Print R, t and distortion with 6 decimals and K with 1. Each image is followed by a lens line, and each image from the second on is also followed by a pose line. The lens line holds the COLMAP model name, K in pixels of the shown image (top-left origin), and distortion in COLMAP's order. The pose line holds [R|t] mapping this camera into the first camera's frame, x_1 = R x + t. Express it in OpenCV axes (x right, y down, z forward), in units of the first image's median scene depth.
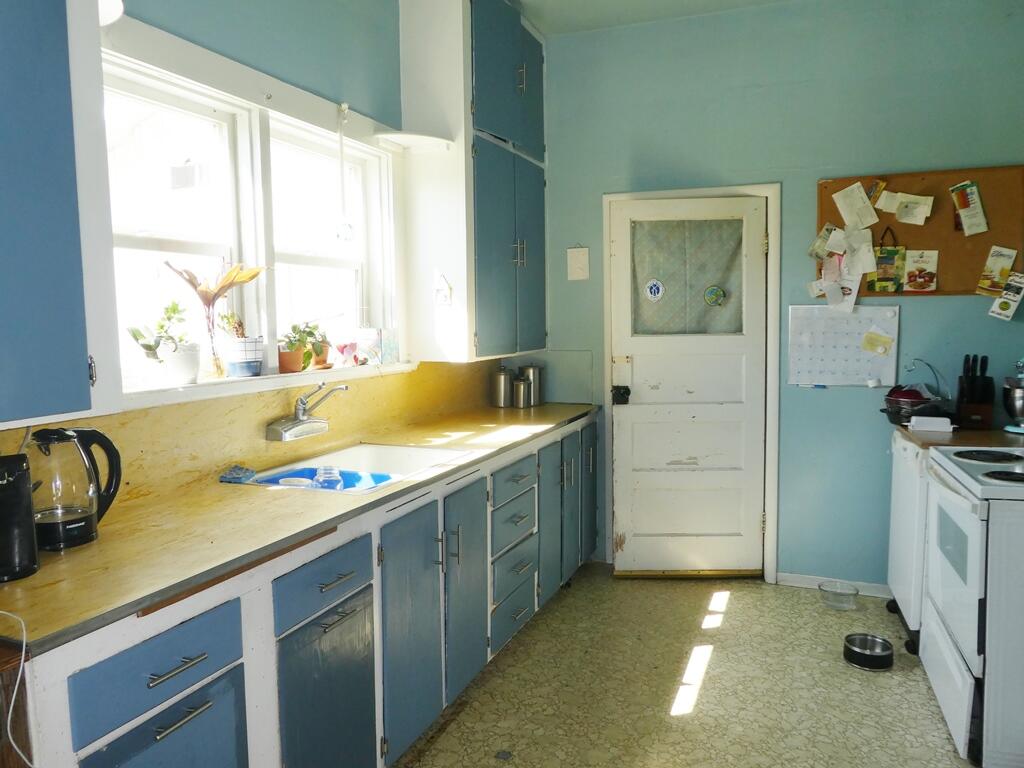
lens RADIAL K [[744.2, 0, 508.5], [0, 744.2, 386.2], [0, 0, 1]] dist [-0.012222, -0.011436]
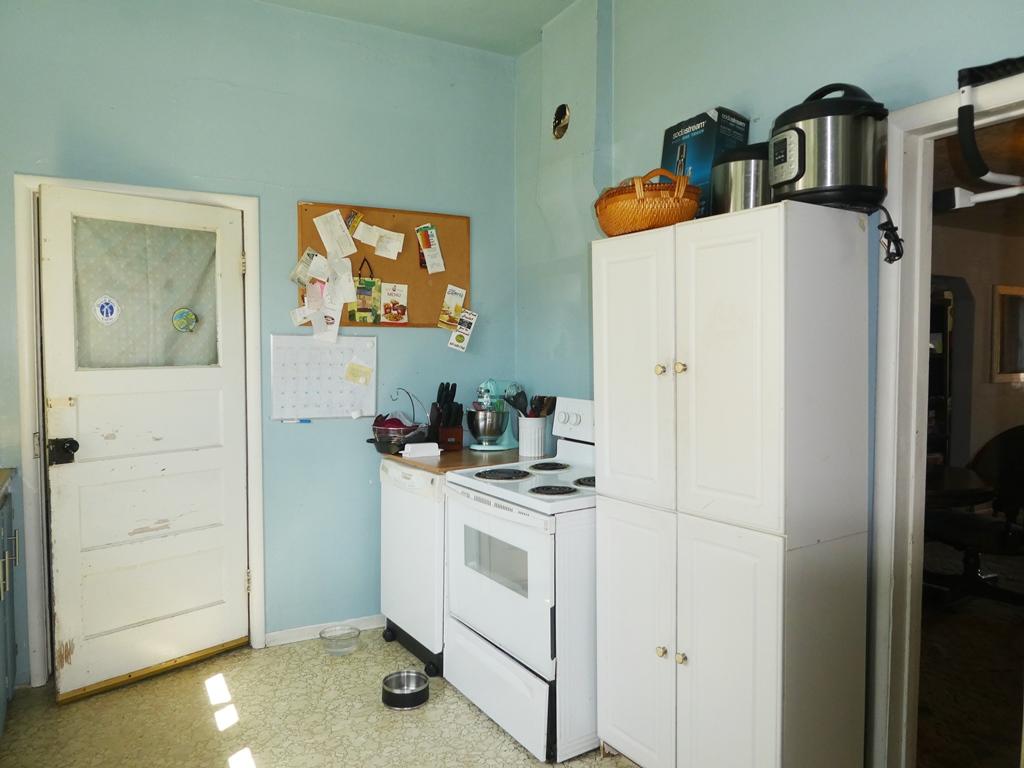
lens RADIAL K [[744.2, 0, 511.3], [0, 744.2, 378.6], [0, 0, 1]] dist [-0.012222, -0.011436]
pose [[0.616606, -0.023410, 0.786924, -0.160444], [0.061971, 0.997900, -0.018873, -0.019891], [-0.784829, 0.060403, 0.616762, 0.224405]]
